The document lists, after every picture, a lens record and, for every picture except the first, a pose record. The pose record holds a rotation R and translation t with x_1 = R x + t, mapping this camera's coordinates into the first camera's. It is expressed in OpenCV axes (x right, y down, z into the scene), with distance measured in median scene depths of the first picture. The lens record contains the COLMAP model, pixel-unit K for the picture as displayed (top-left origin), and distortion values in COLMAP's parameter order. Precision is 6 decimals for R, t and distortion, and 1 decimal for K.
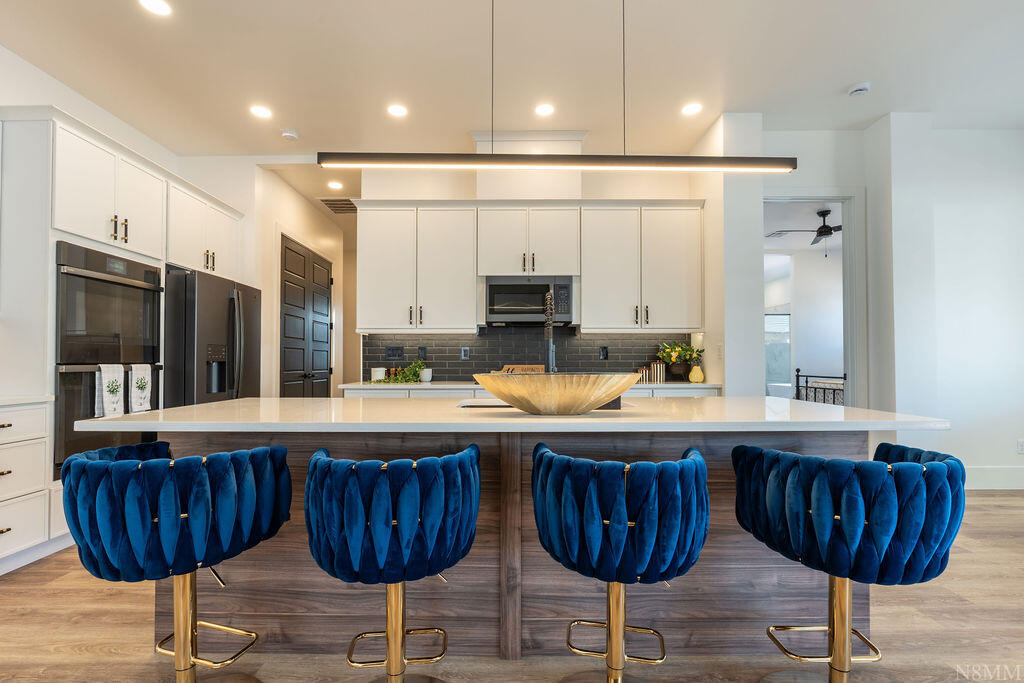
lens RADIAL K [[458.6, 0, 498.9], [0, 458.6, 357.7], [0, 0, 1]] dist [-0.009498, 0.002750]
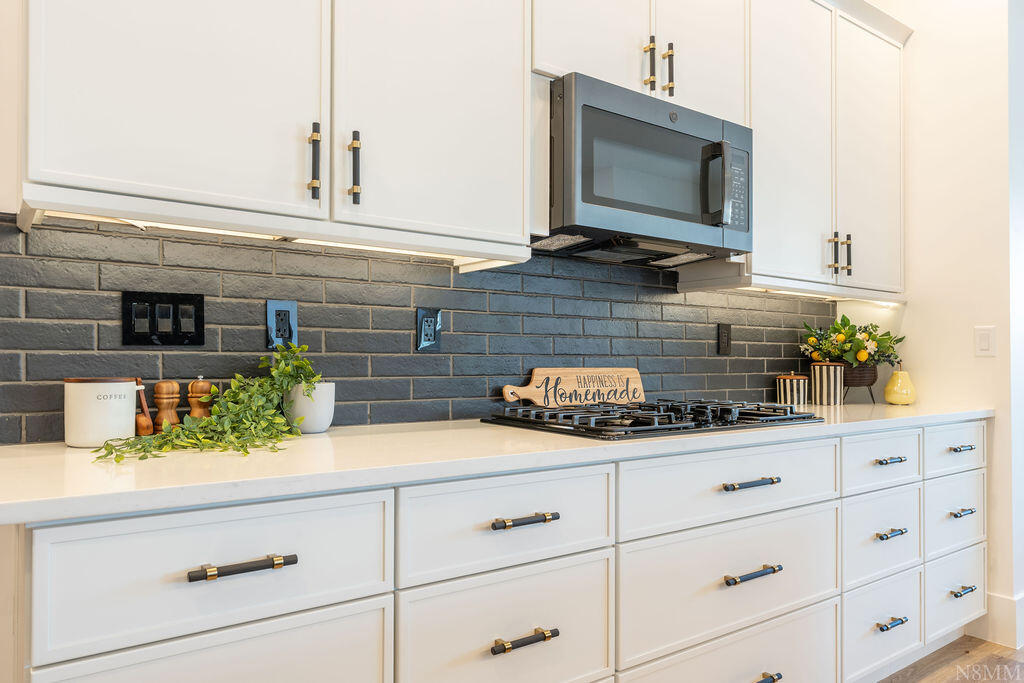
lens RADIAL K [[687.1, 0, 520.8], [0, 687.1, 351.0], [0, 0, 1]] dist [0.009194, 0.002460]
pose [[0.808917, 0.014004, 0.587755, -0.313006], [-0.014638, 0.999886, -0.003679, 0.005787], [-0.587740, -0.005628, 0.809030, 0.650861]]
